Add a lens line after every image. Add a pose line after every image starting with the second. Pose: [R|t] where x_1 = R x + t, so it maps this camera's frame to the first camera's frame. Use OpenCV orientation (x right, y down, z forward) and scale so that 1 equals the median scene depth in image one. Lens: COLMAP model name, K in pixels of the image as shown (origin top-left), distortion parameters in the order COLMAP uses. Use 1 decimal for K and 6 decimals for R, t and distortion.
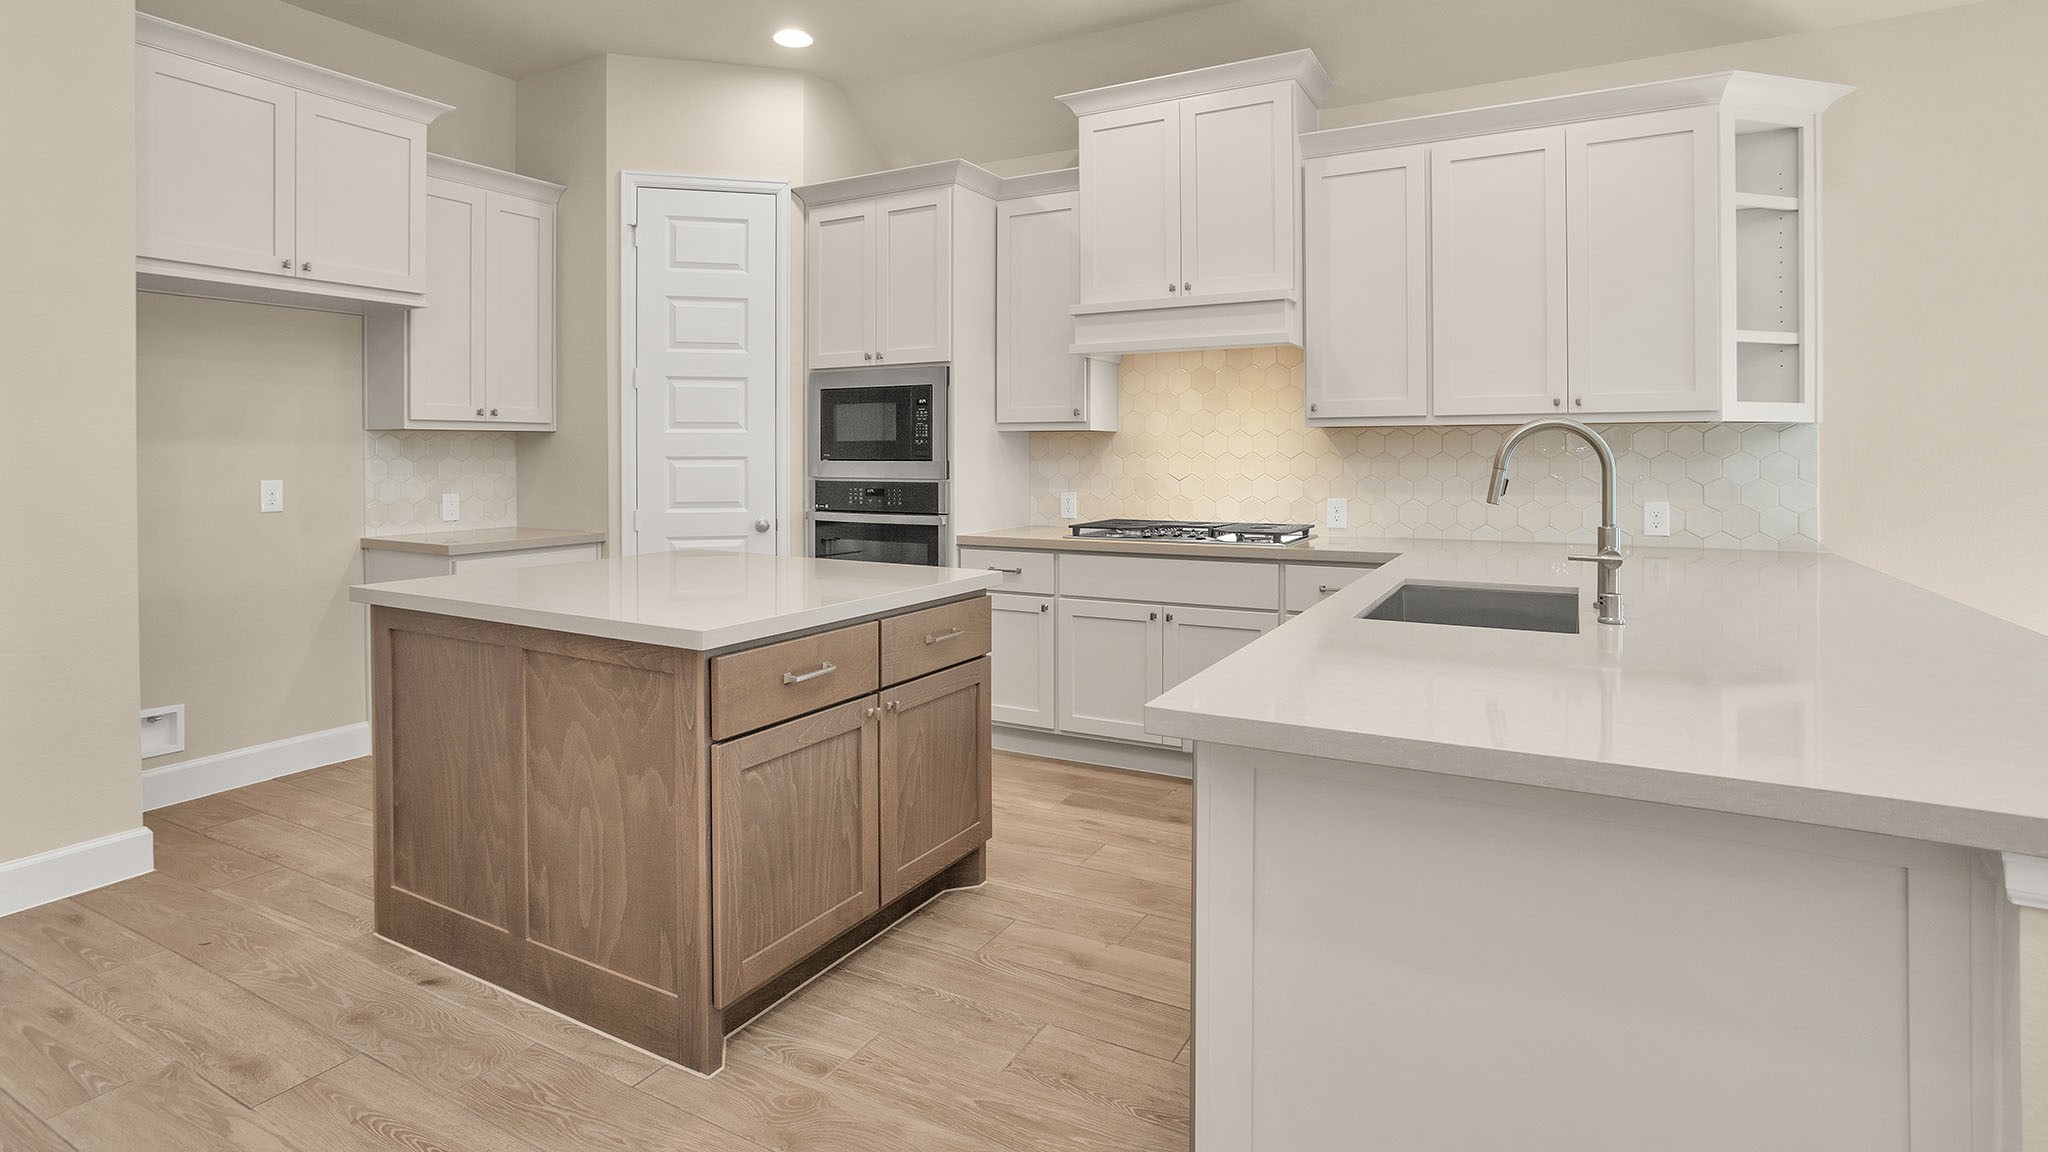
lens RADIAL K [[999.6, 0, 1018.7], [0, 999.6, 571.6], [0, 0, 1]] dist [-0.009050, 0.001183]
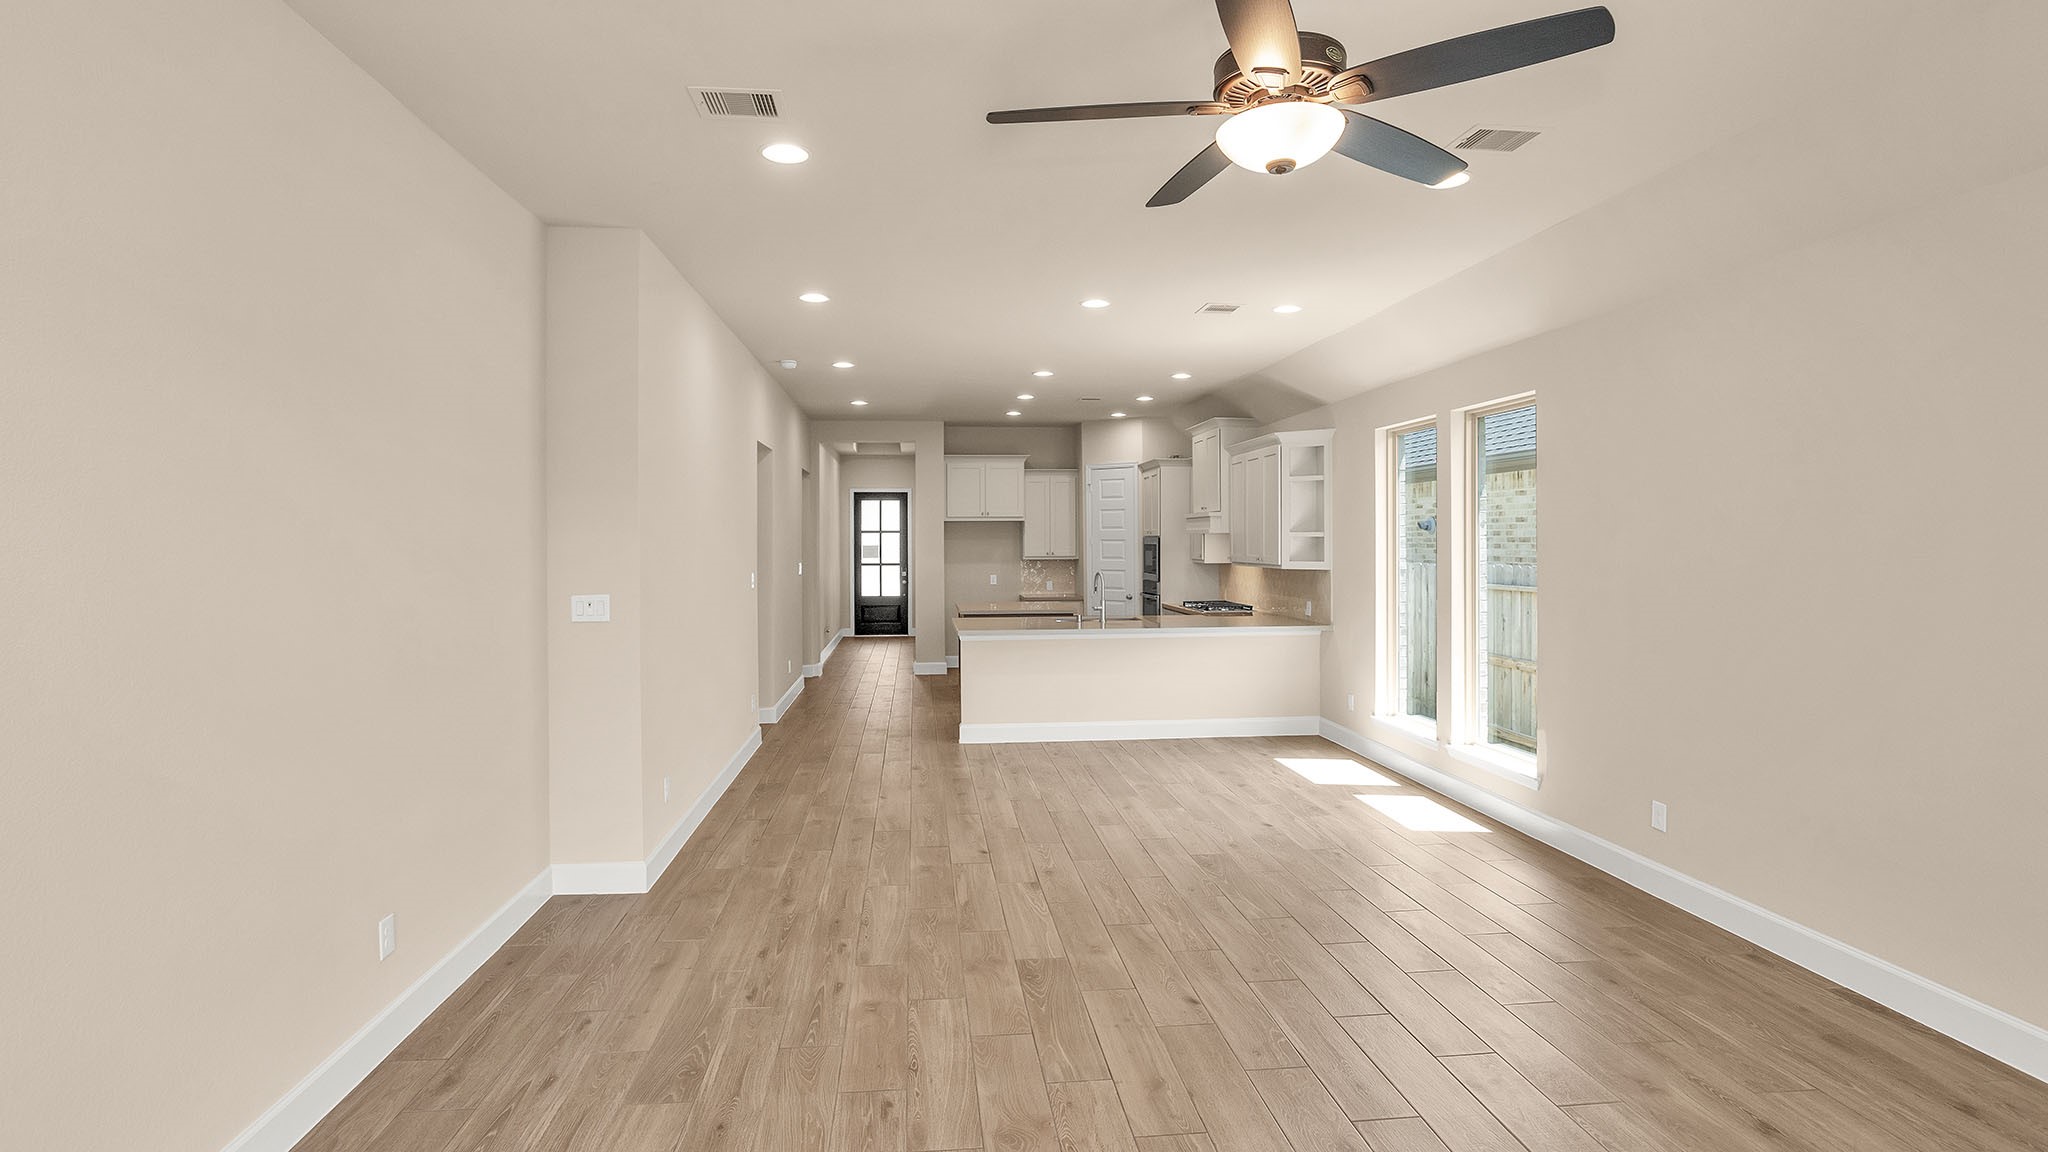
lens RADIAL K [[999.6, 0, 1026.0], [0, 999.6, 568.4], [0, 0, 1]] dist [-0.009050, 0.001183]
pose [[0.579187, 0.021552, -0.814910, 1.835341], [-0.091367, 0.995068, -0.038621, -0.000696], [0.810058, 0.096825, 0.578299, -0.725313]]
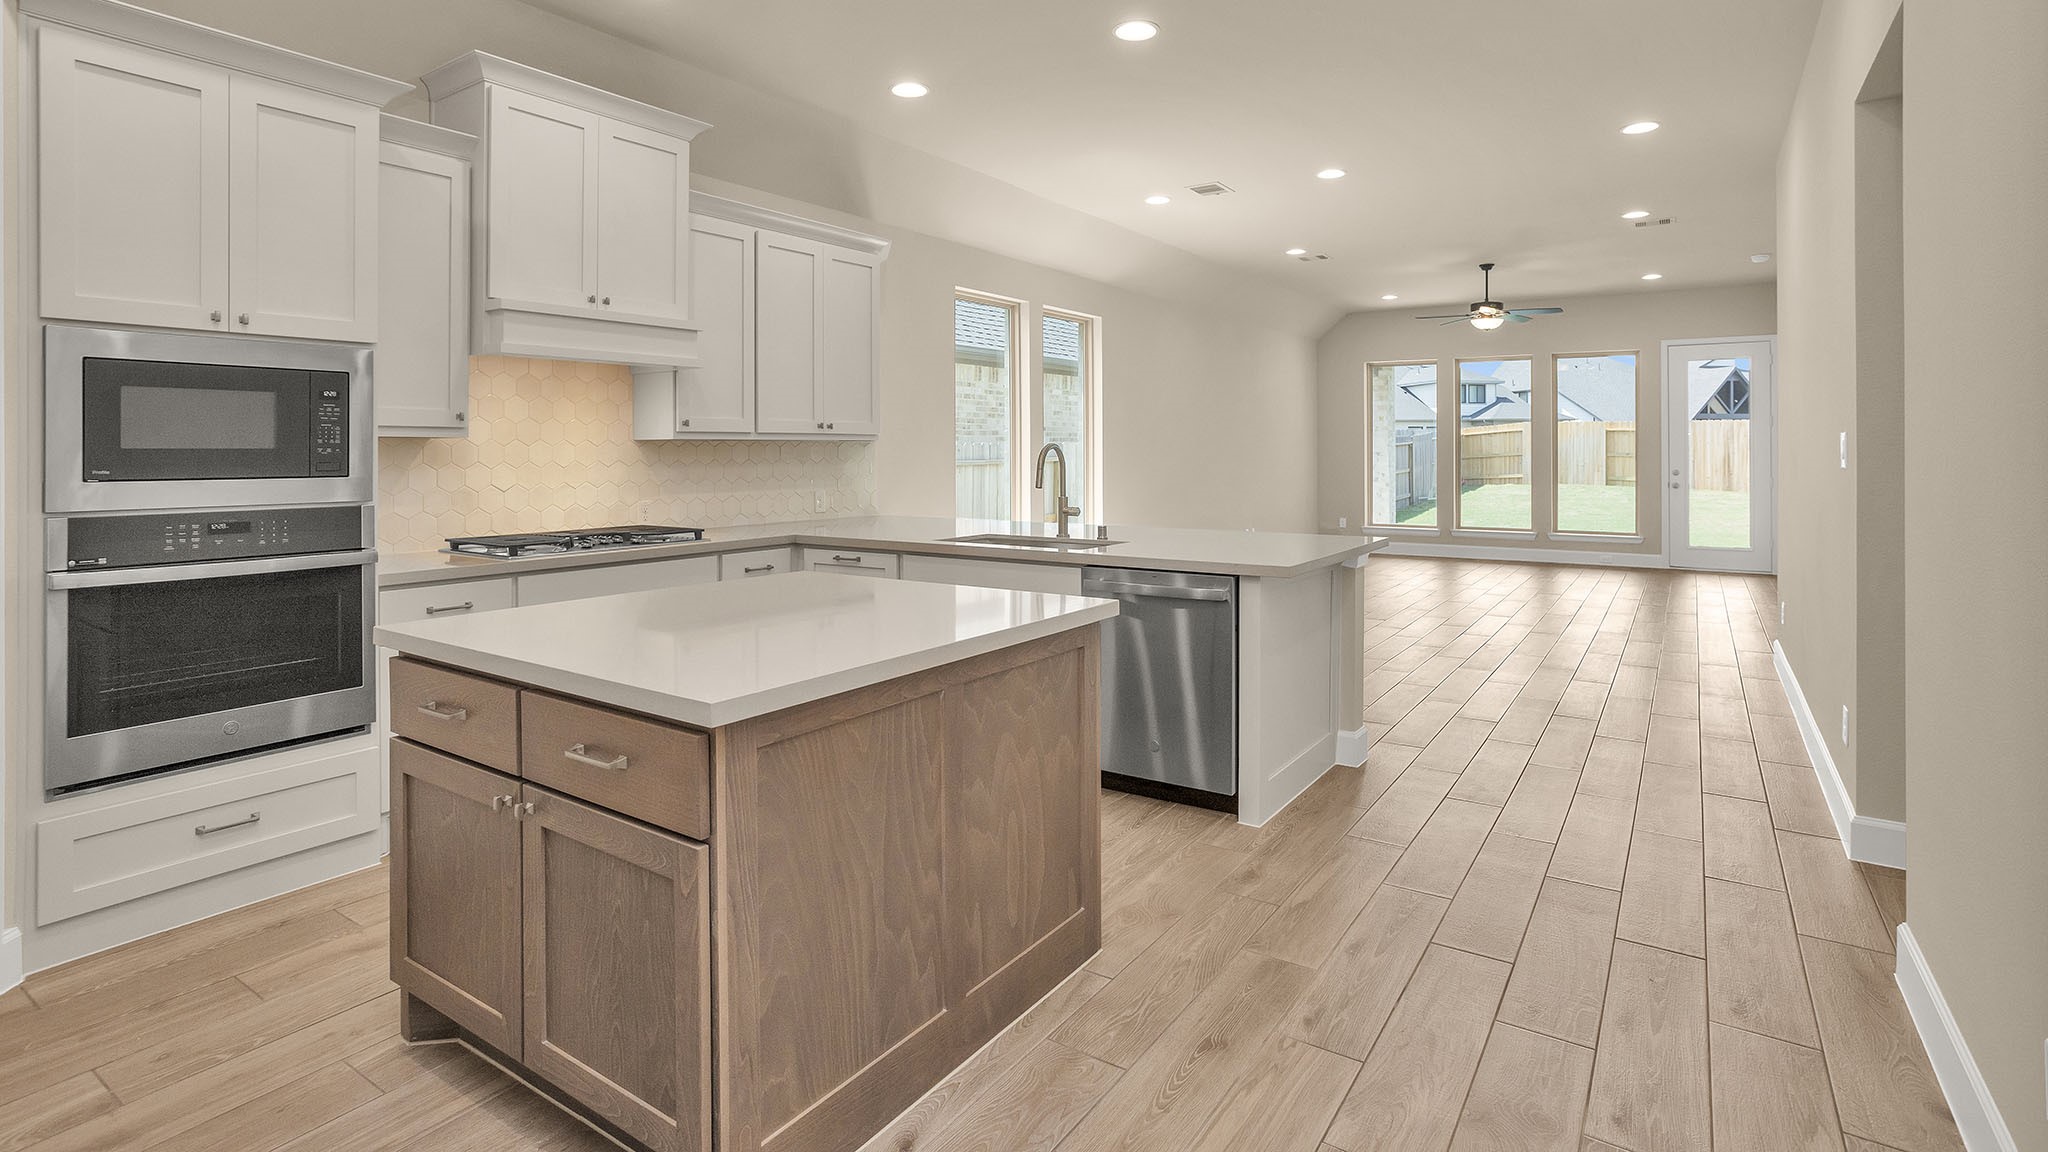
lens RADIAL K [[999.6, 0, 1018.7], [0, 999.6, 572.3], [0, 0, 1]] dist [-0.009050, 0.001183]
pose [[0.078985, -0.119698, 0.989663, -0.825045], [0.113687, 0.987370, 0.110347, -0.072279], [-0.990372, 0.103796, 0.091596, 0.497203]]
